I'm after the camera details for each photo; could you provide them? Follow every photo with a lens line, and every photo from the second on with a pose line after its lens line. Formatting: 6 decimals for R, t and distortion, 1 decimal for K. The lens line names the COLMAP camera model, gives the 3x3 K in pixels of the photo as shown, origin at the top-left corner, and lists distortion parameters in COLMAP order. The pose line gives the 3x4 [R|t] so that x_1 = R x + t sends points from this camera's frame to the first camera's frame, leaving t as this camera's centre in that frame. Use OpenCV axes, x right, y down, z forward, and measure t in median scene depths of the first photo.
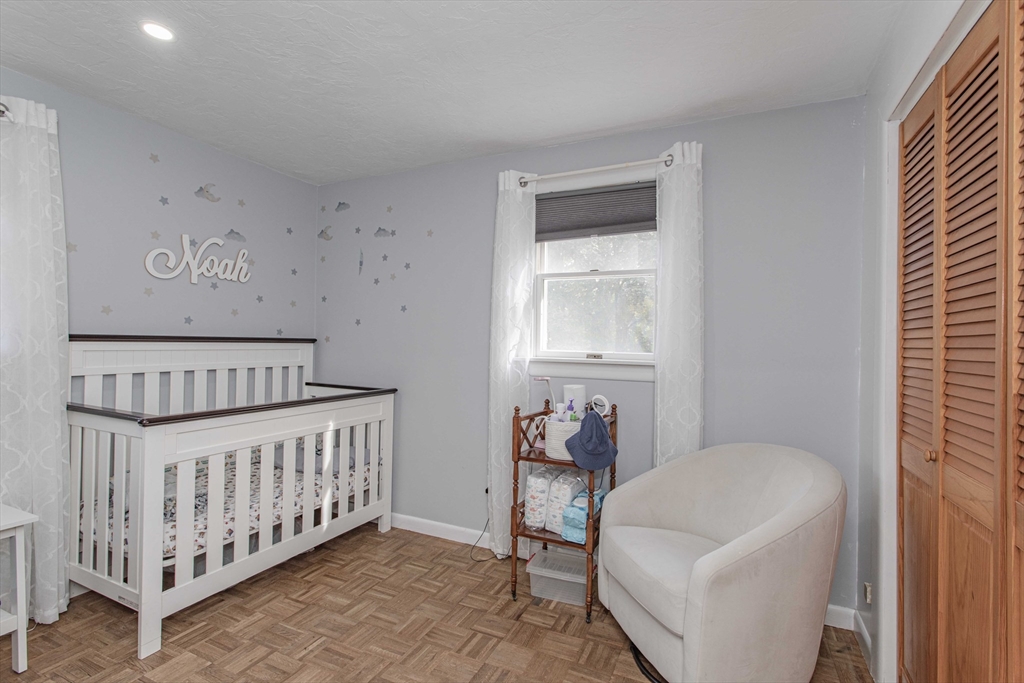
lens RADIAL K [[490.4, 0, 520.0], [0, 490.4, 344.0], [0, 0, 1]] dist [0.004844, 0.001263]
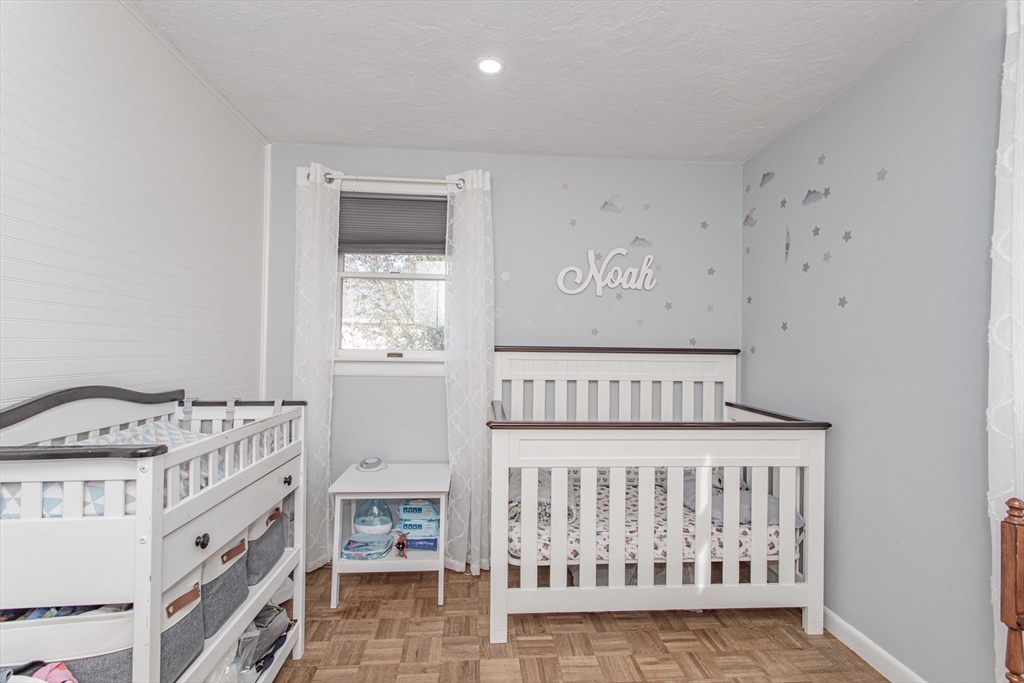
lens RADIAL K [[490.4, 0, 509.1], [0, 490.4, 342.1], [0, 0, 1]] dist [0.004844, 0.001263]
pose [[0.475753, -0.019876, -0.879355, 0.147520], [-0.008507, 0.999594, -0.027196, 0.003214], [0.879538, 0.020419, 0.475390, 0.342537]]
